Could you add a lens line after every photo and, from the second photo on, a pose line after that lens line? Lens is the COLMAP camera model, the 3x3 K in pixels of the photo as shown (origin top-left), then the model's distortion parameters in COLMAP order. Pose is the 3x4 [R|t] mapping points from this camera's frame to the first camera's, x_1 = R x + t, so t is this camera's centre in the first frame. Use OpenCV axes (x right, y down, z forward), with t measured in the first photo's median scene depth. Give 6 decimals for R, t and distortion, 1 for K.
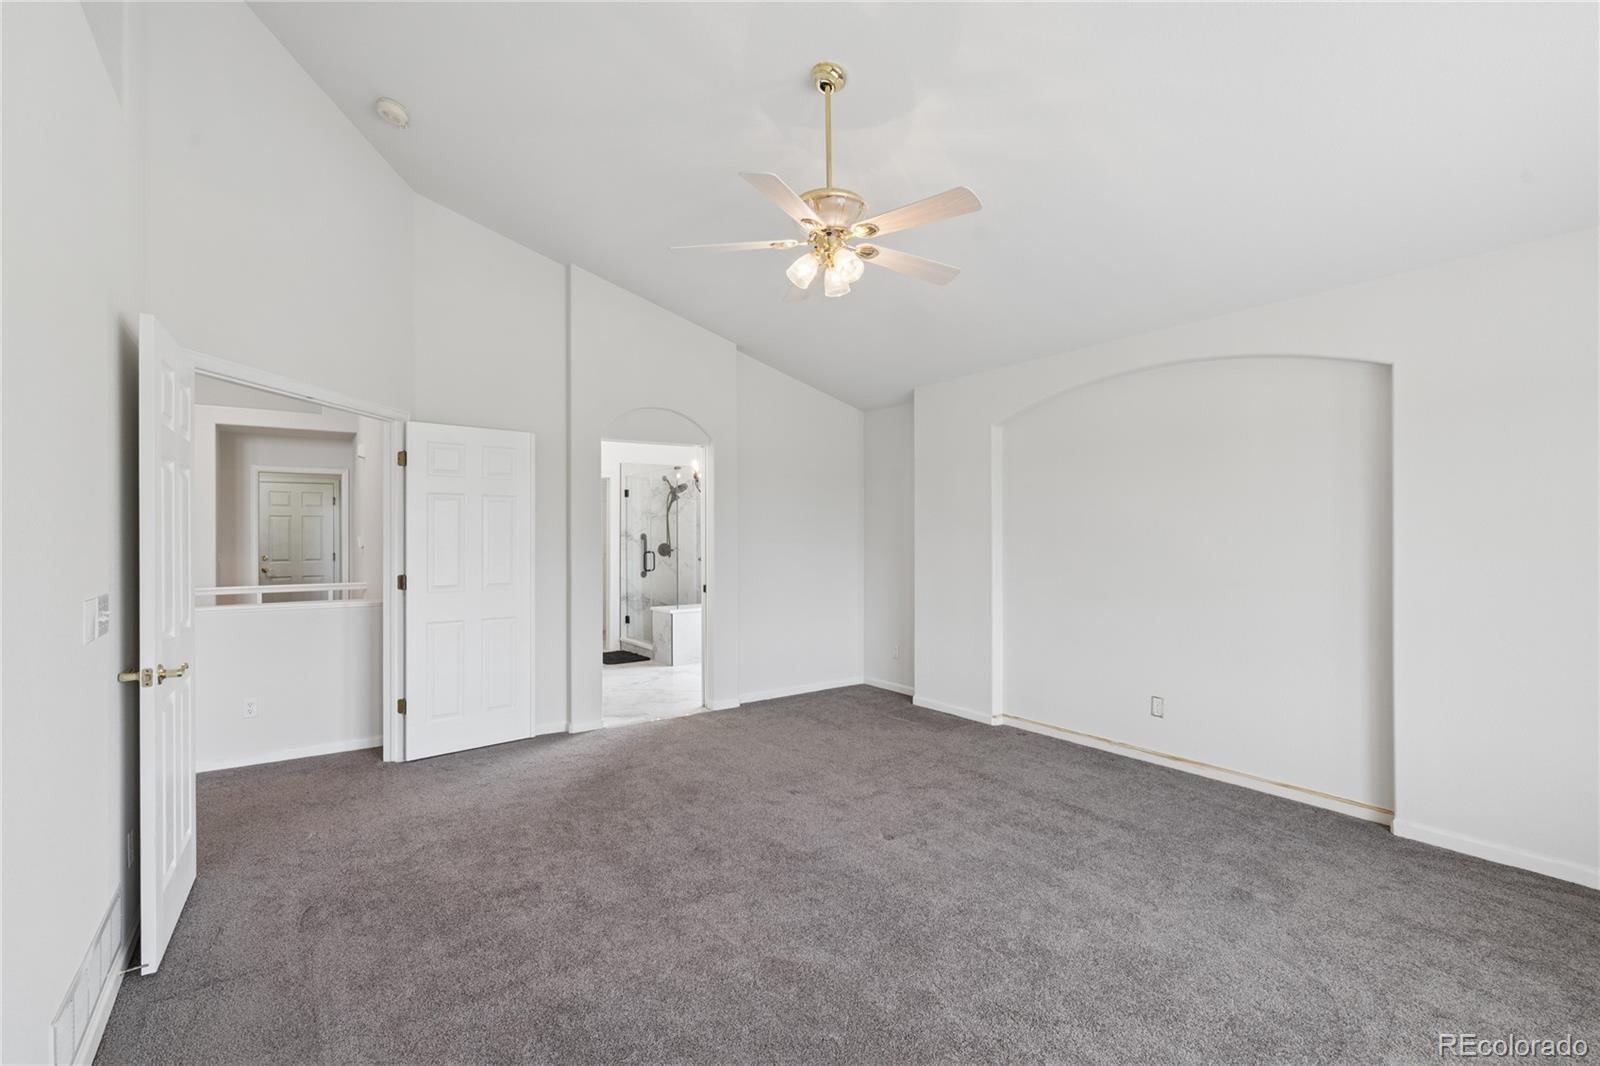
lens RADIAL K [[743.2, 0, 794.4], [0, 743.2, 516.4], [0, 0, 1]] dist [-0.005004, -0.000339]
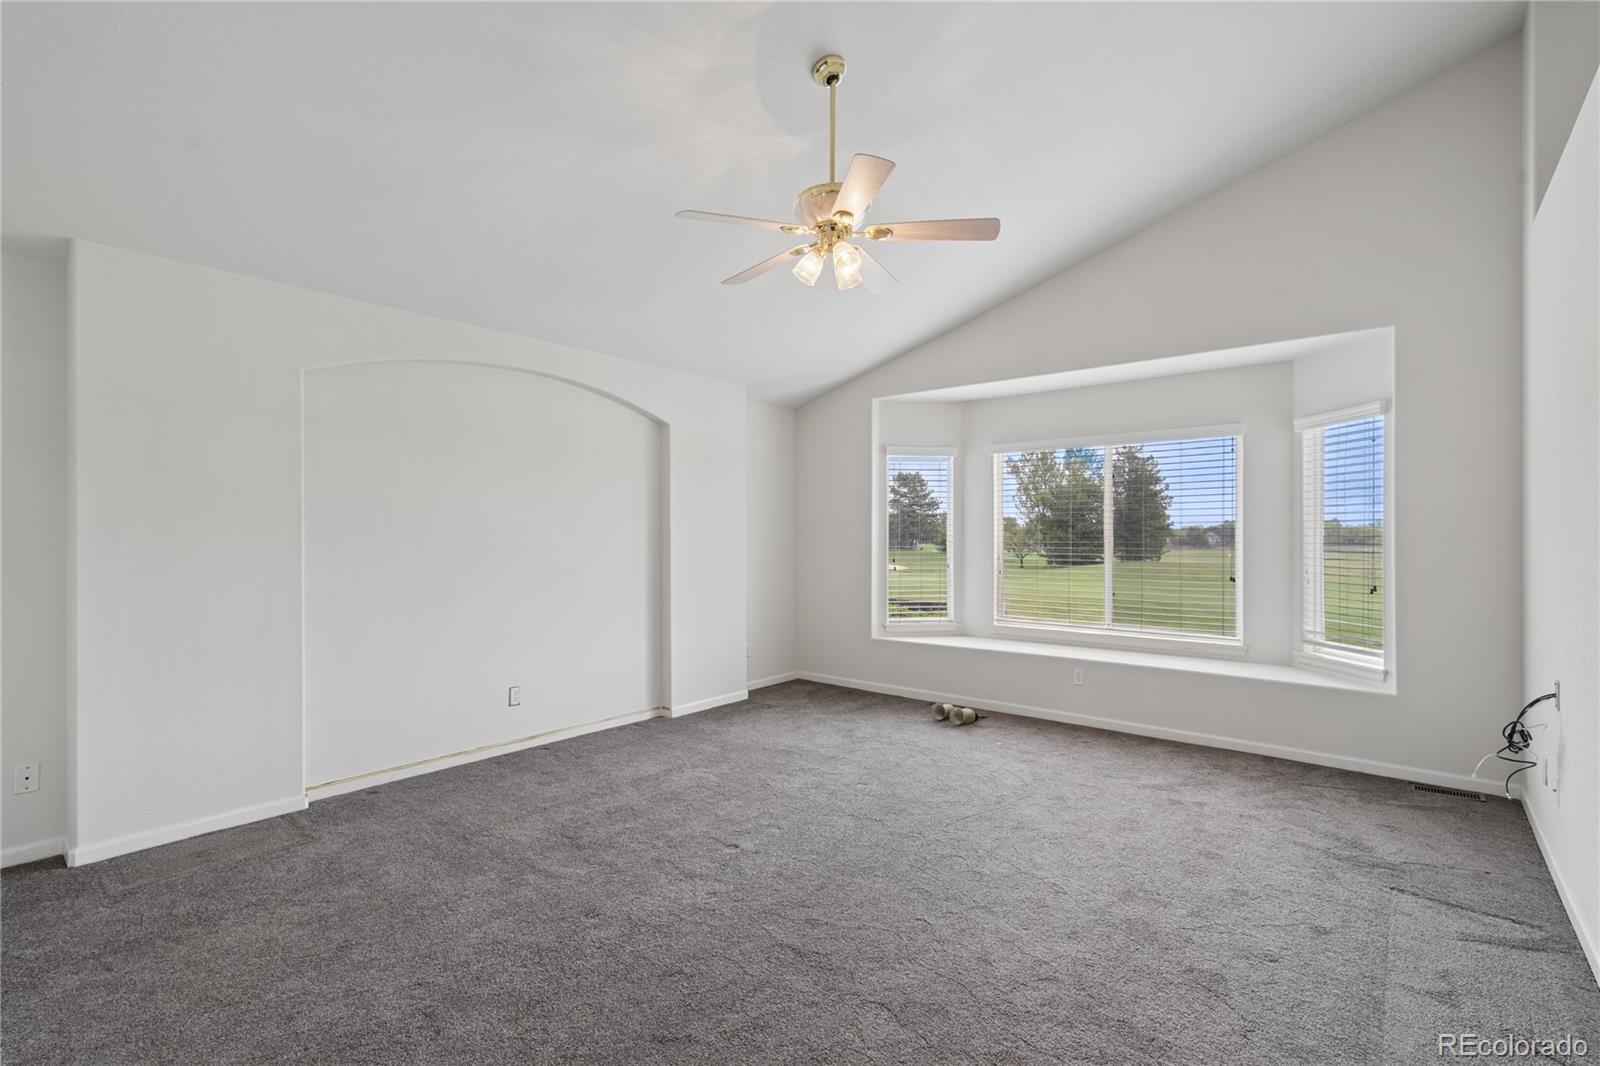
lens RADIAL K [[743.2, 0, 794.4], [0, 743.2, 516.4], [0, 0, 1]] dist [-0.005004, -0.000339]
pose [[-0.286051, 0.019570, 0.958014, -0.626910], [-0.026819, 0.999236, -0.028420, 0.022591], [-0.957839, -0.033823, -0.285308, 0.924392]]
